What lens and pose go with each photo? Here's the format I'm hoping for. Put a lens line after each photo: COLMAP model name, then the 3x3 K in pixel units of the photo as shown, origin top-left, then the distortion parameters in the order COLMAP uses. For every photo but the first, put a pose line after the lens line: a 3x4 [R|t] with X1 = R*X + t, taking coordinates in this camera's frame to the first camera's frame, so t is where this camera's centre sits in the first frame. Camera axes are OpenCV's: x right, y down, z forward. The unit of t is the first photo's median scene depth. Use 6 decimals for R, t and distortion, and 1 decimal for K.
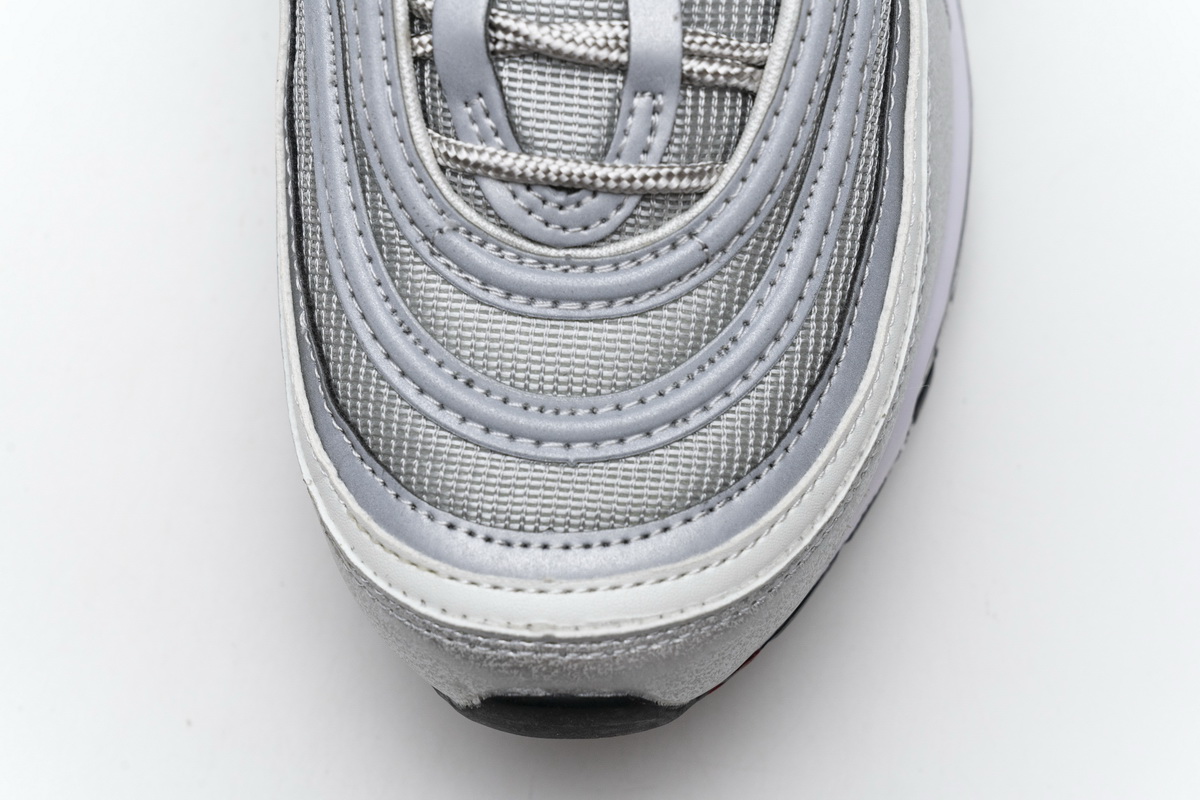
lens RADIAL K [[2375.1, 0, 601.4], [0, 2375.1, 402.3], [0, 0, 1]] dist [-0.003628, 0.000000]
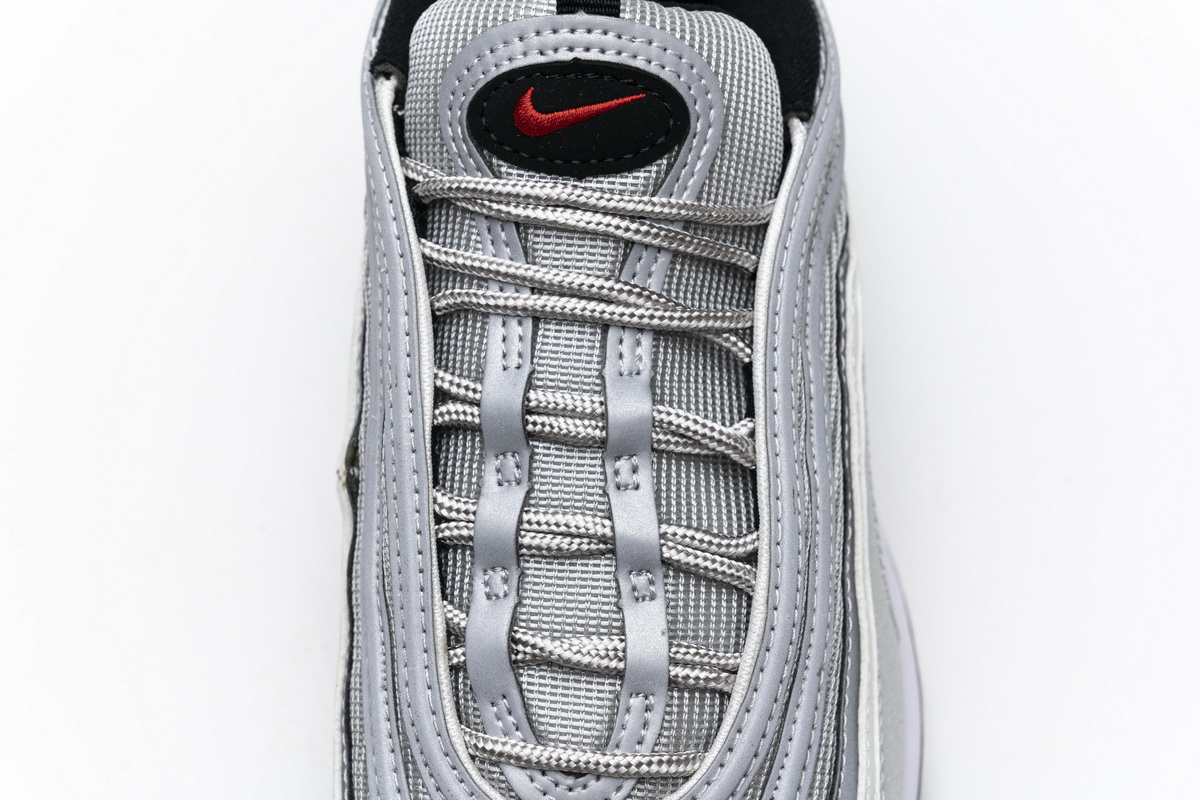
lens RADIAL K [[2375.1, 0, 601.7], [0, 2375.1, 401.2], [0, 0, 1]] dist [-0.003628, 0.000000]
pose [[0.999870, -0.007409, -0.014304, 0.017437], [0.003594, 0.968182, -0.250221, 0.028680], [0.015702, 0.250137, 0.968083, -0.215002]]
